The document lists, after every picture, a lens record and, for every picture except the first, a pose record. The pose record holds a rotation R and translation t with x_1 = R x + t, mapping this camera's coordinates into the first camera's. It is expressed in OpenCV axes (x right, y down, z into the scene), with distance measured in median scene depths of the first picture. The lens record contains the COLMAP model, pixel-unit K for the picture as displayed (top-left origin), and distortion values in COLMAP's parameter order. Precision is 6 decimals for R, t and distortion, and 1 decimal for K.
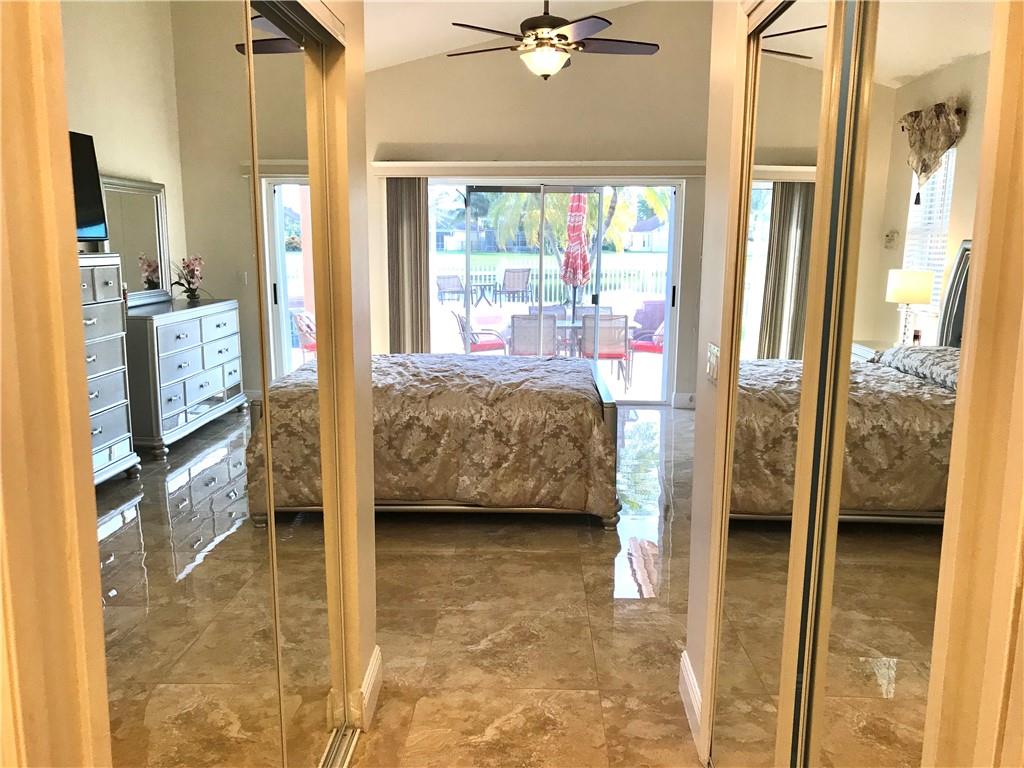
lens RADIAL K [[843.5, 0, 513.0], [0, 843.5, 390.8], [0, 0, 1]] dist [0.032654, -0.020588]
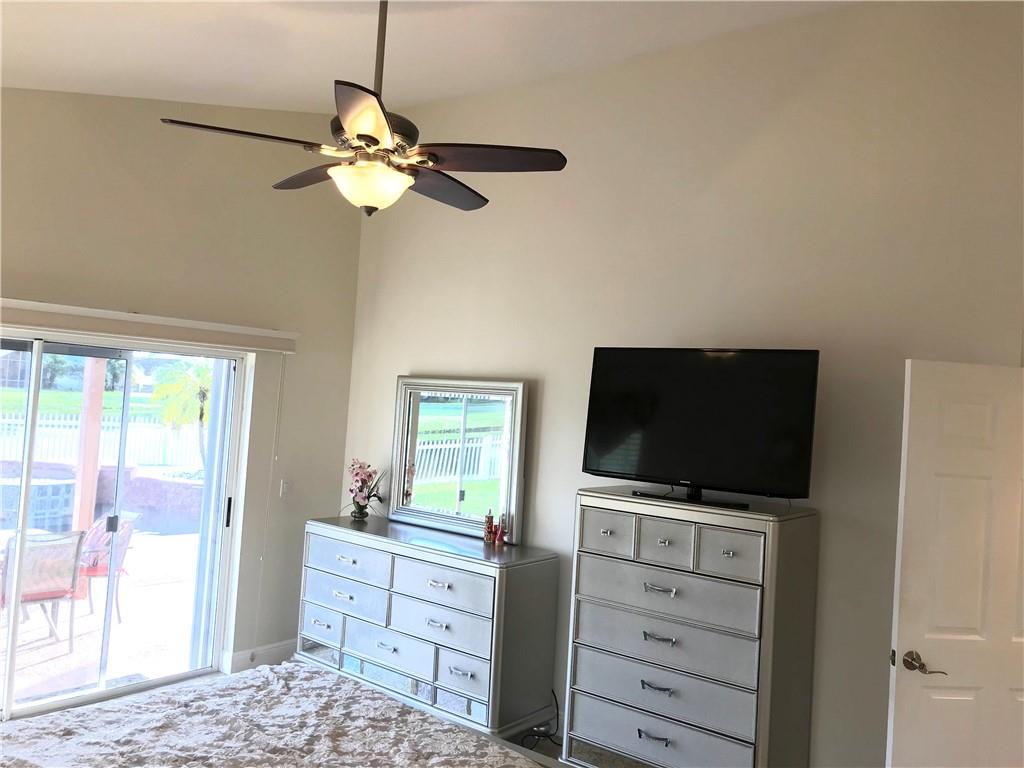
lens RADIAL K [[843.5, 0, 514.8], [0, 843.5, 382.4], [0, 0, 1]] dist [0.032654, -0.020588]
pose [[0.614692, 0.047386, 0.787343, -0.351384], [0.078115, 0.989629, -0.120547, -0.191962], [-0.784890, 0.135603, 0.604616, 0.625230]]
